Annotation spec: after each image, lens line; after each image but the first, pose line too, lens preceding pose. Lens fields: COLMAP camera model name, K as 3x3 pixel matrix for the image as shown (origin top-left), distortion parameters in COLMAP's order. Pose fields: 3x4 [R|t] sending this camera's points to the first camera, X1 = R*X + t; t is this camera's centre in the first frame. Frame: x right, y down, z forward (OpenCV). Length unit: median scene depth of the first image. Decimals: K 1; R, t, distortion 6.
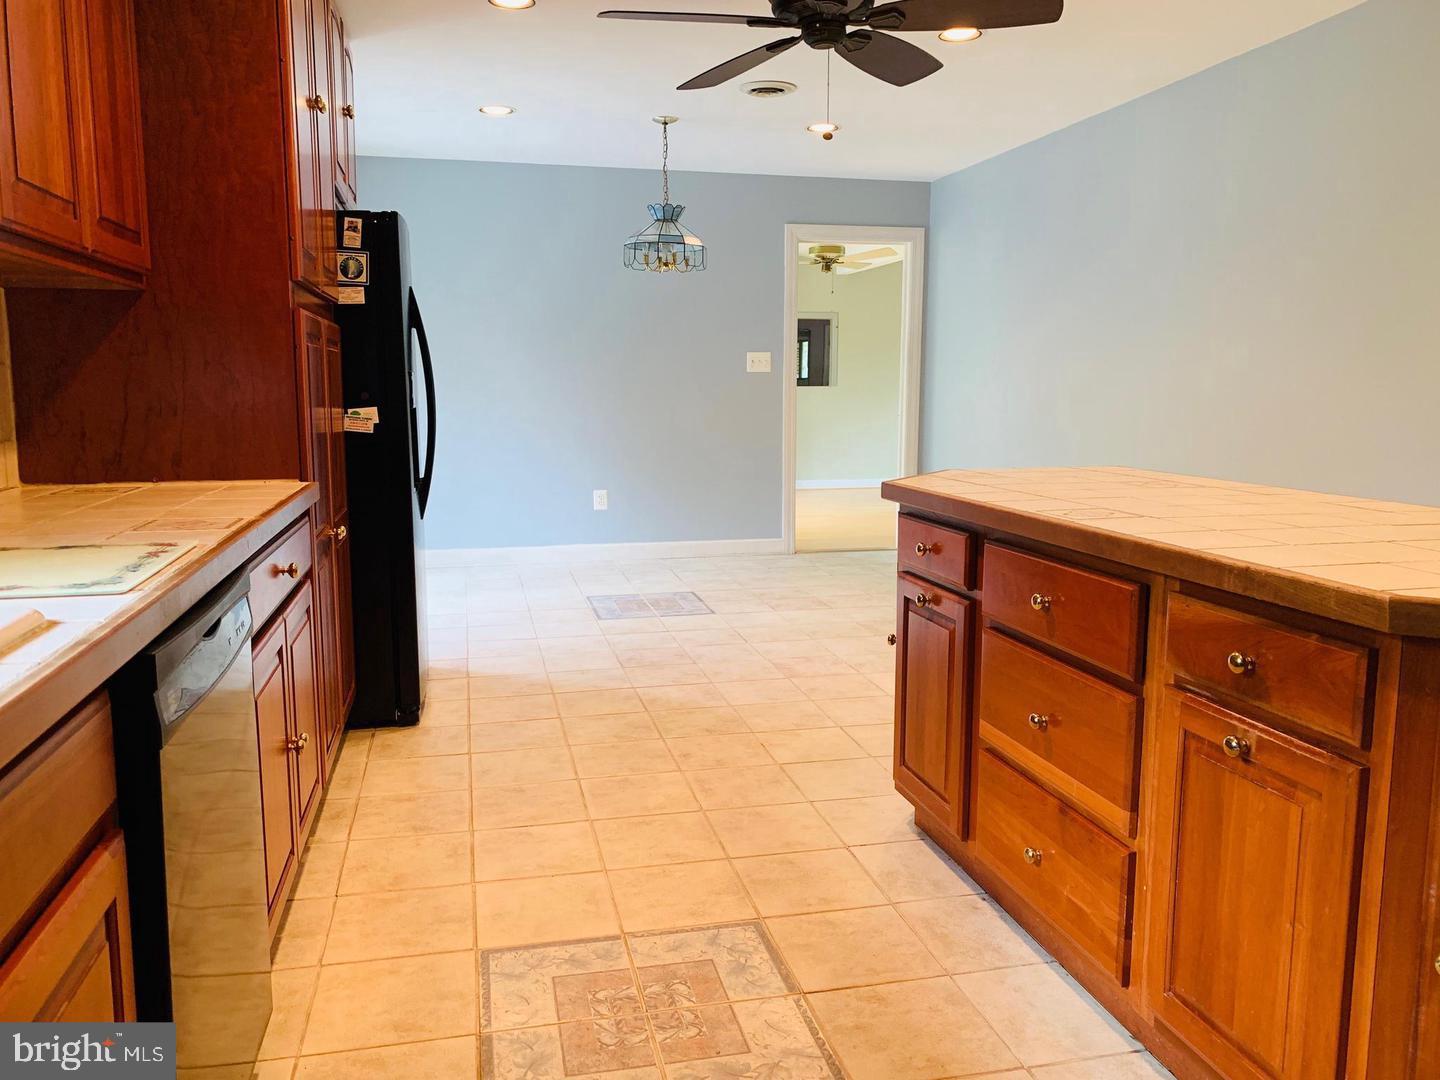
lens RADIAL K [[1097.5, 0, 720.0], [0, 1097.5, 540.0], [0, 0, 1]] dist [0.067745, -0.145680]
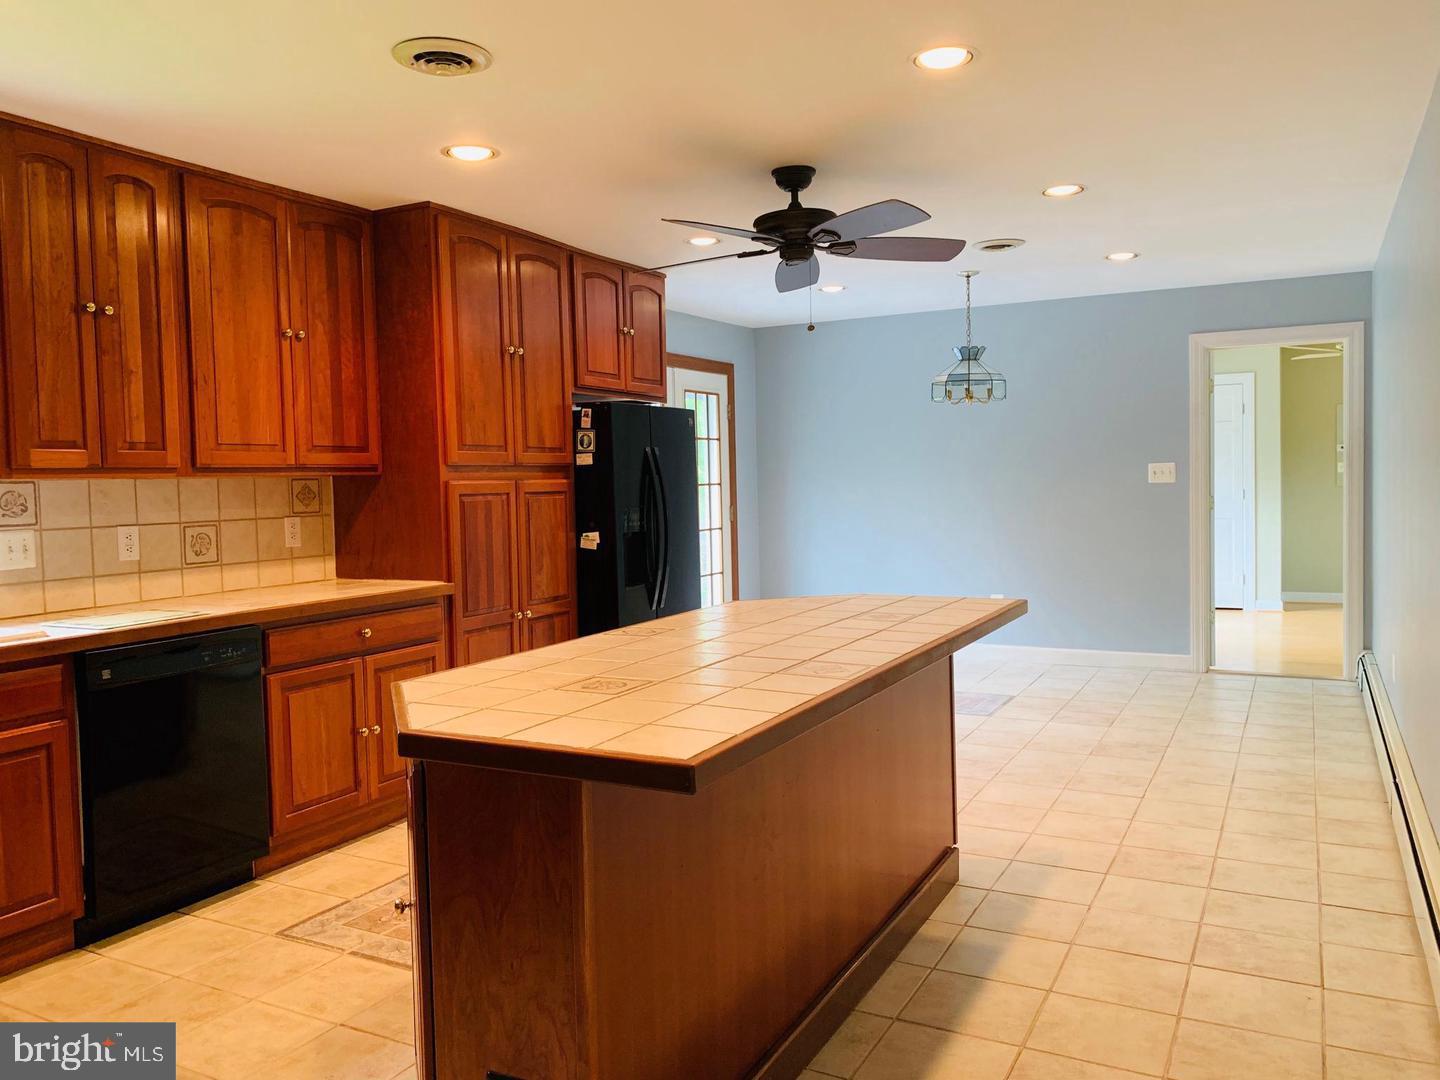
lens RADIAL K [[1097.5, 0, 720.0], [0, 1097.5, 540.0], [0, 0, 1]] dist [0.067745, -0.145680]
pose [[0.751821, 0.018311, -0.659113, 0.797107], [-0.070383, 0.996132, -0.052609, -0.044695], [0.655600, 0.085942, 0.750202, 0.002694]]
